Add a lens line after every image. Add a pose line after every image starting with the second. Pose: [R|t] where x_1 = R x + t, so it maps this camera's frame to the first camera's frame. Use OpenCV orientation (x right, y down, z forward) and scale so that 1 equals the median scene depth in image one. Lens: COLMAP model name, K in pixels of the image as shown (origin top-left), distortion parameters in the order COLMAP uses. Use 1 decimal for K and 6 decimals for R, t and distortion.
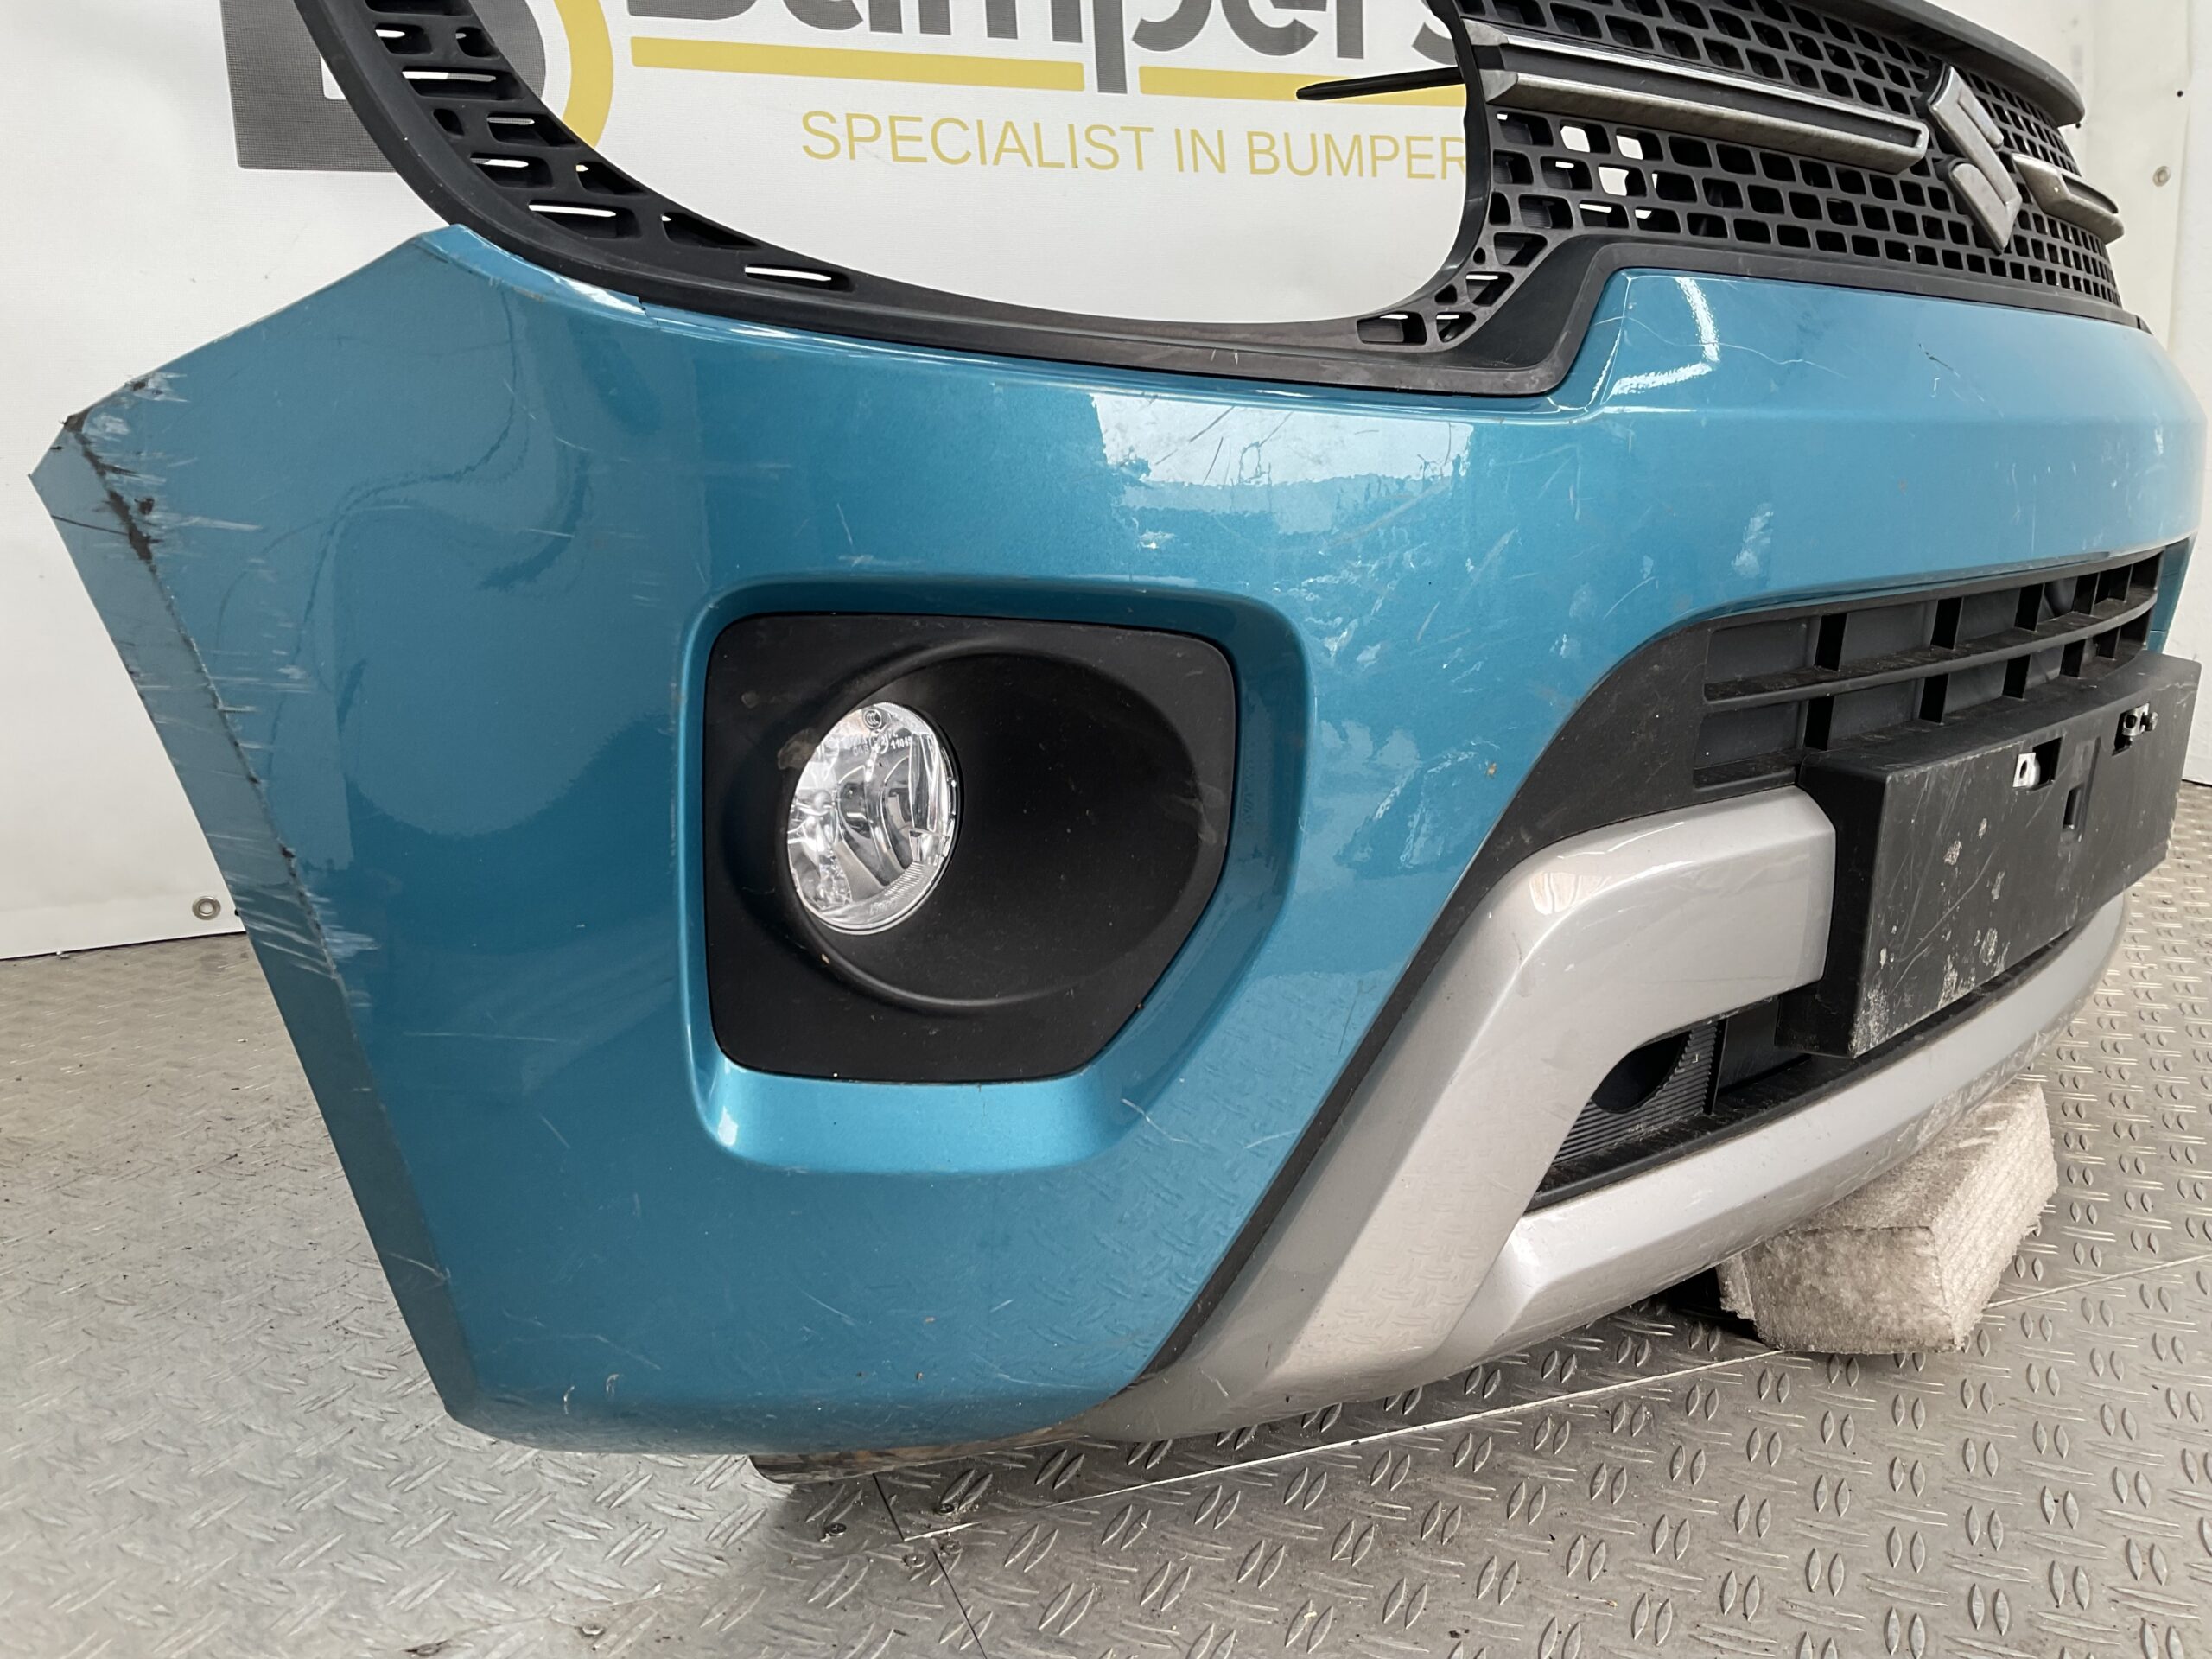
lens RADIAL K [[1820.4, 0, 1108.0], [0, 1820.4, 838.7], [0, 0, 1]] dist [0.072912, -0.160575]
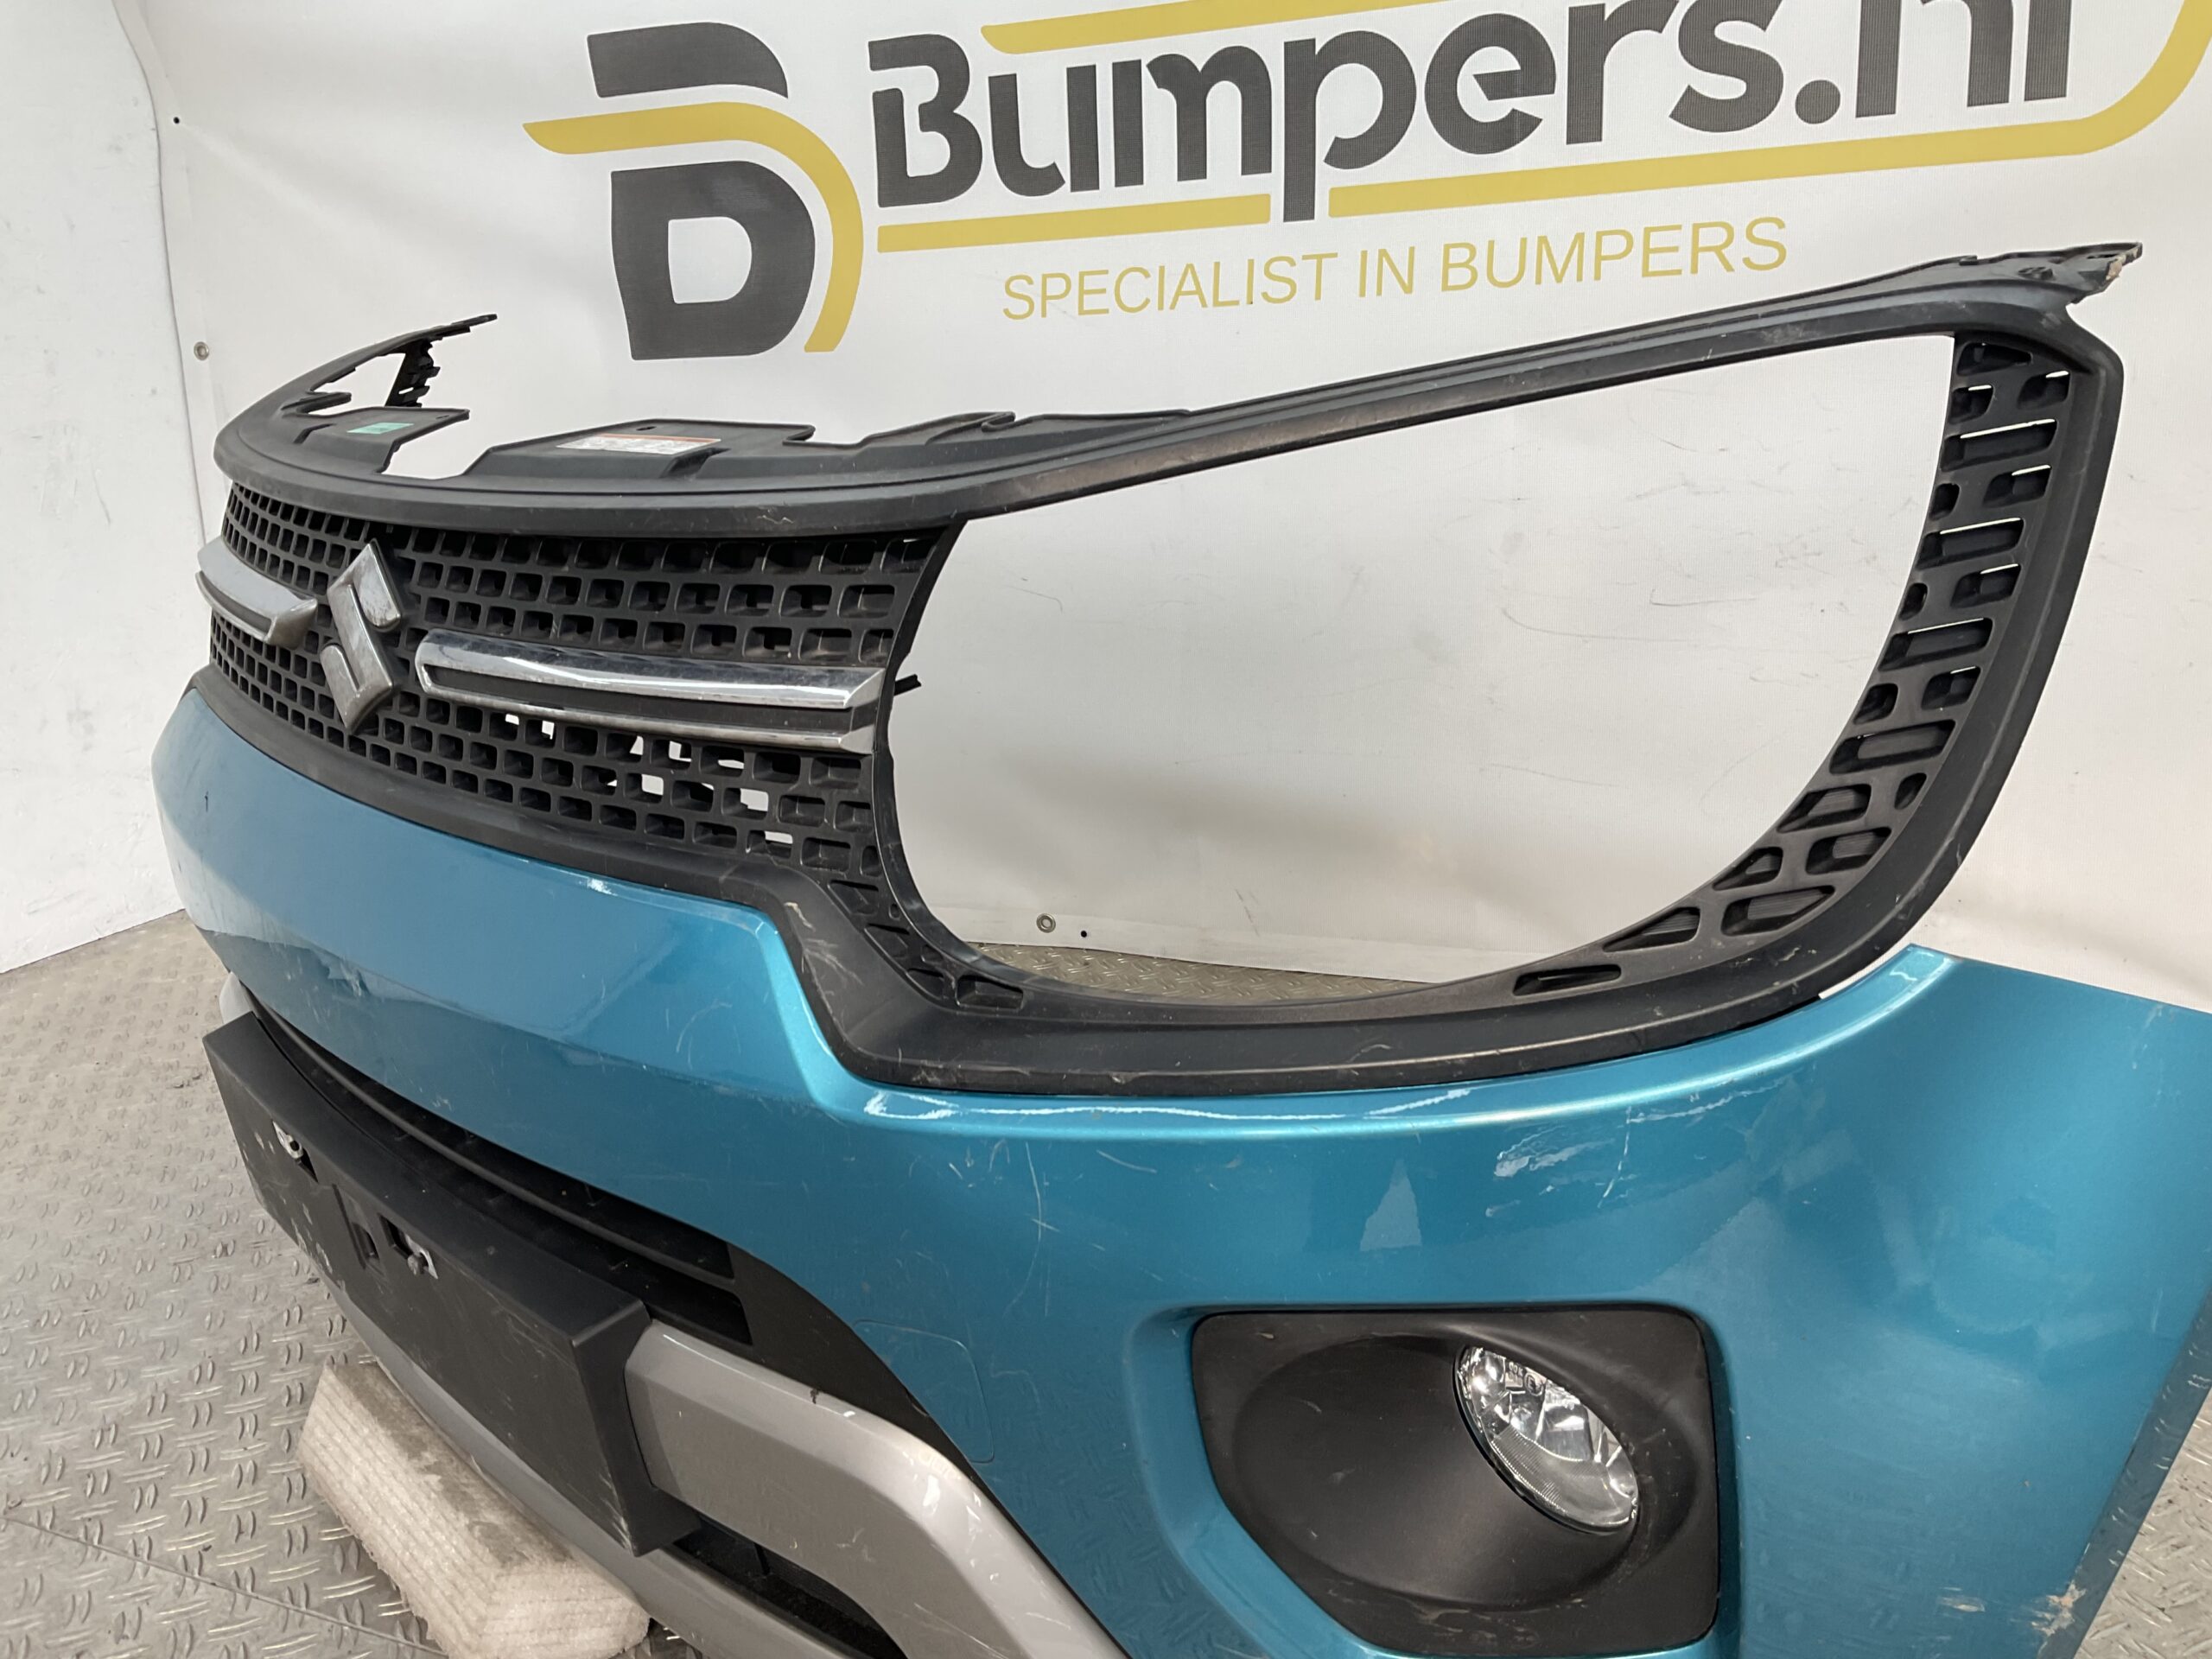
lens RADIAL K [[1863.0, 0, 1101.0], [0, 1863.0, 828.4], [0, 0, 1]] dist [0.104276, -0.241677]
pose [[0.720324, 0.159835, -0.674971, 1.384046], [-0.101405, 0.986900, 0.125482, -0.434924], [0.686185, -0.021942, 0.727096, 0.425592]]
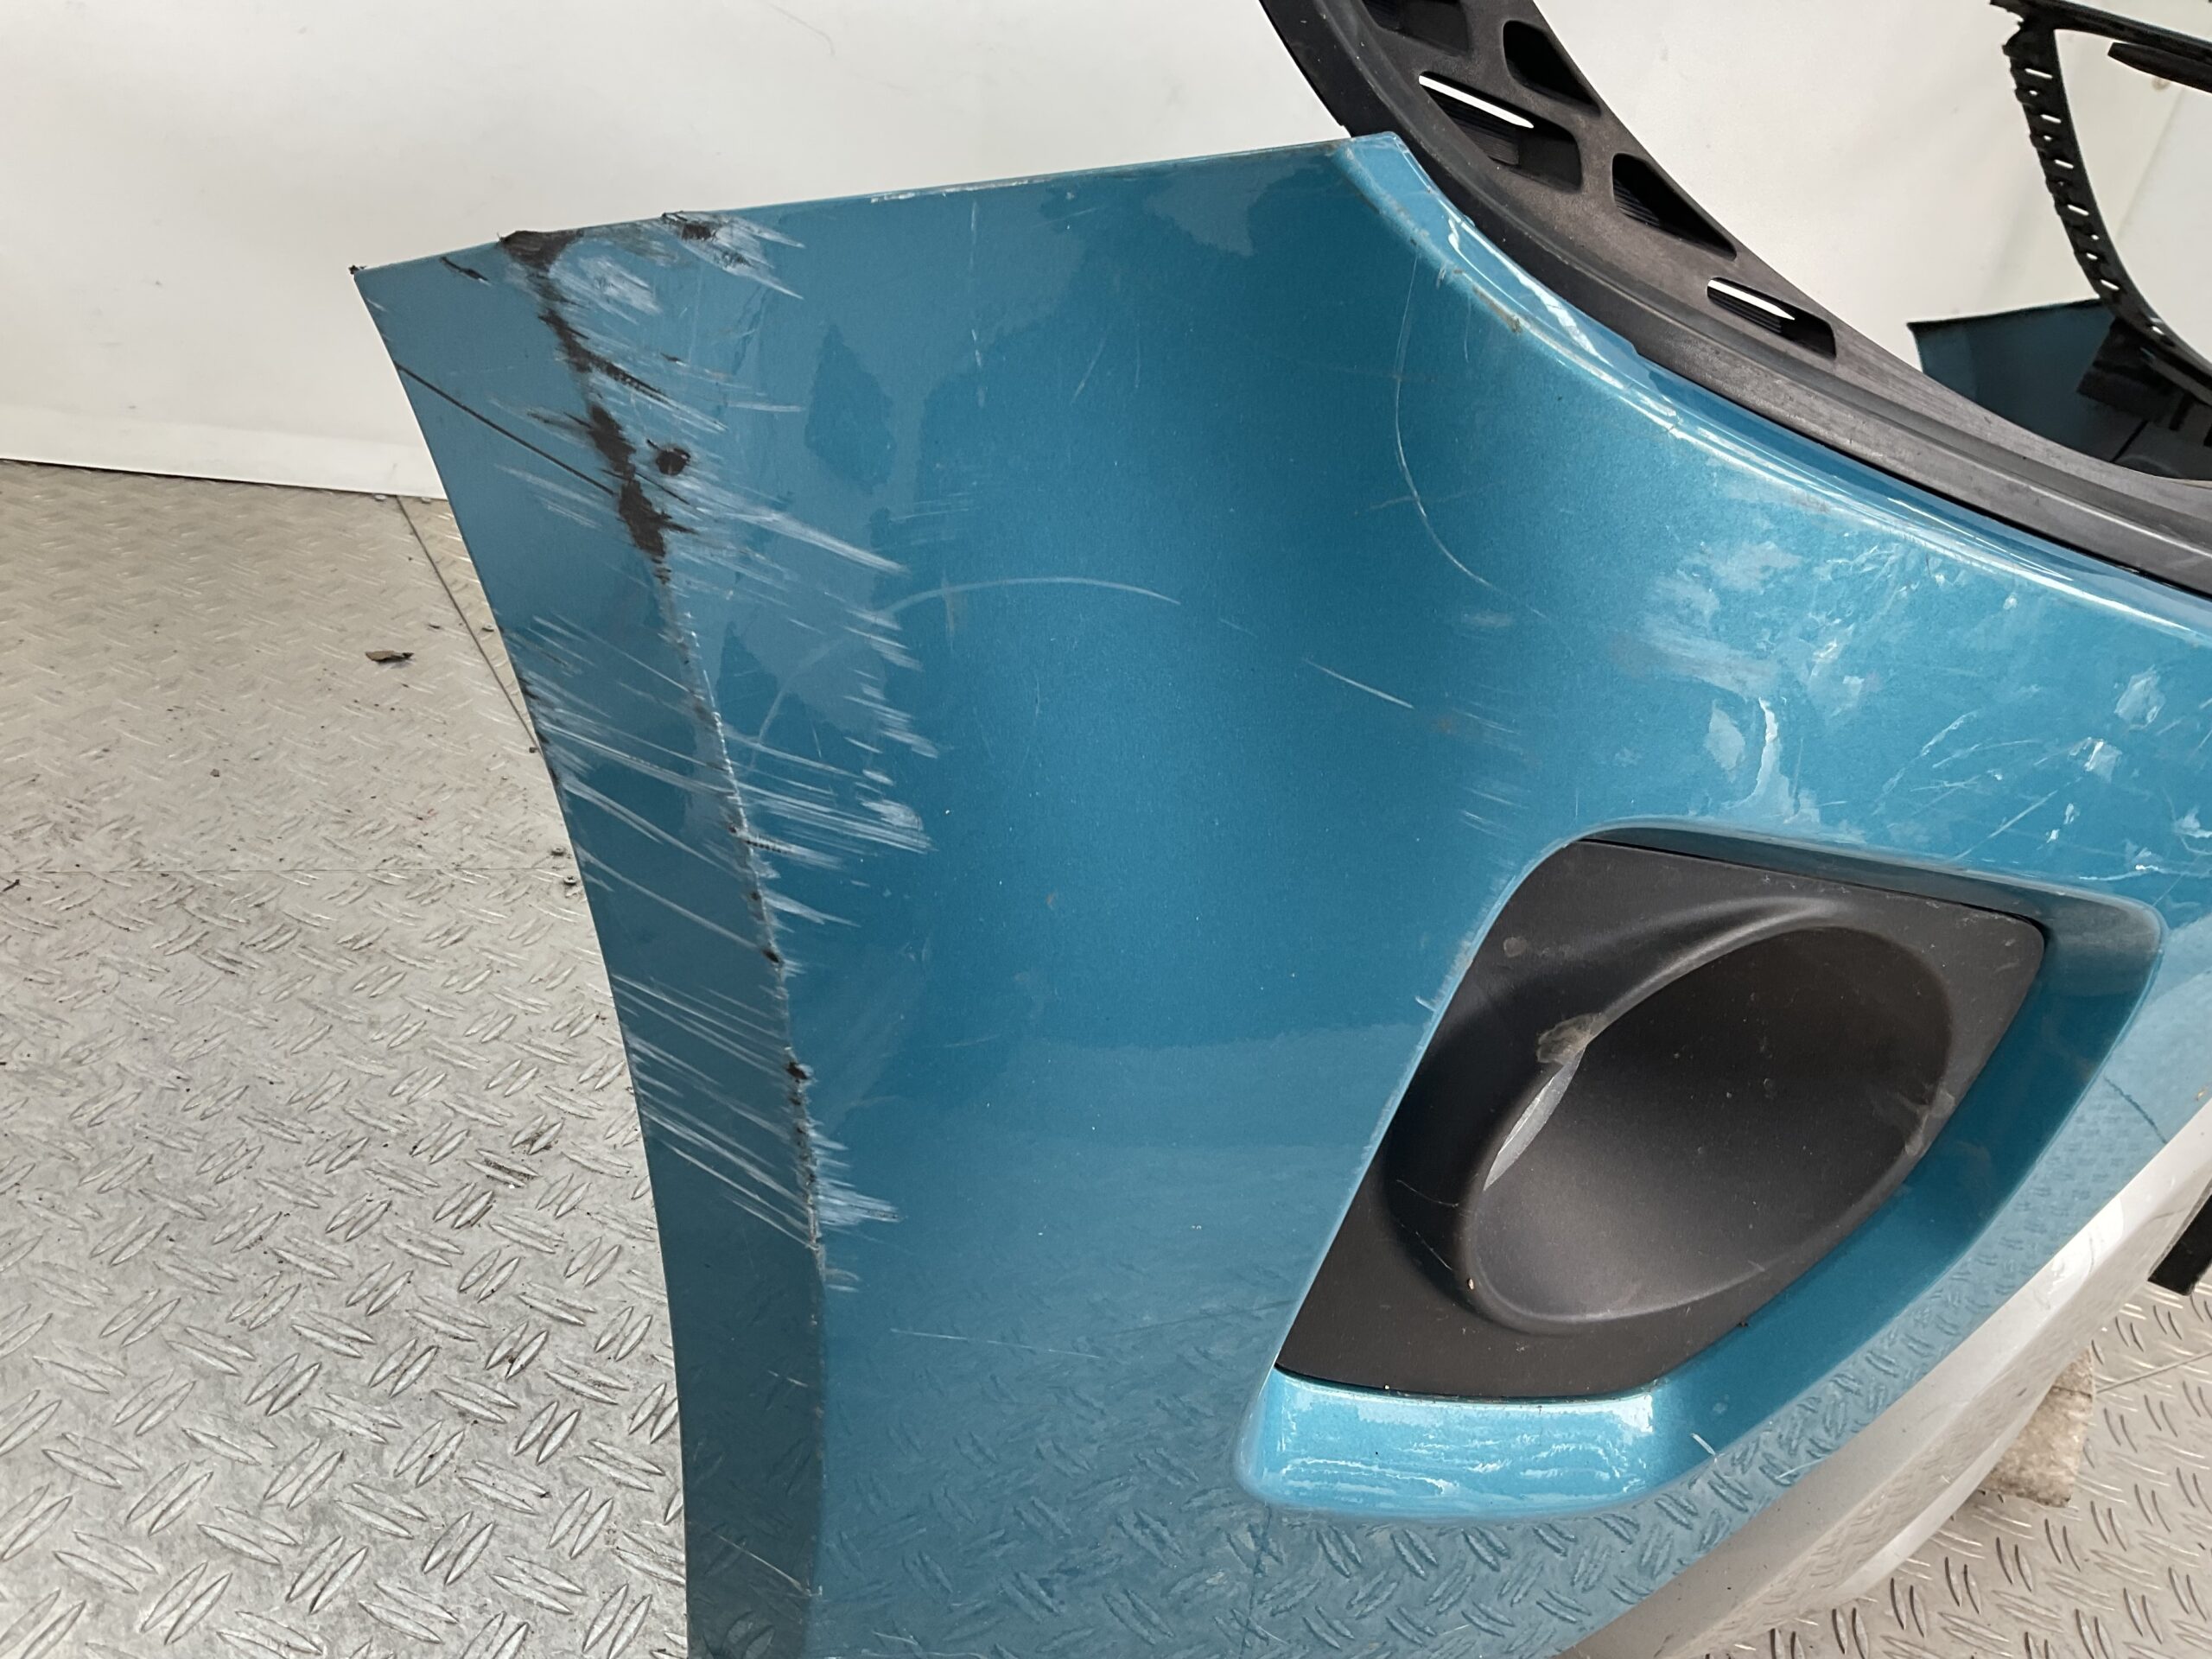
lens RADIAL K [[1827.3, 0, 1097.5], [0, 1827.3, 841.9], [0, 0, 1]] dist [0.097830, -0.183619]
pose [[0.947852, 0.177284, 0.264851, -0.352243], [-0.238069, 0.946340, 0.218549, -0.149250], [-0.211894, -0.270205, 0.939197, 0.280753]]
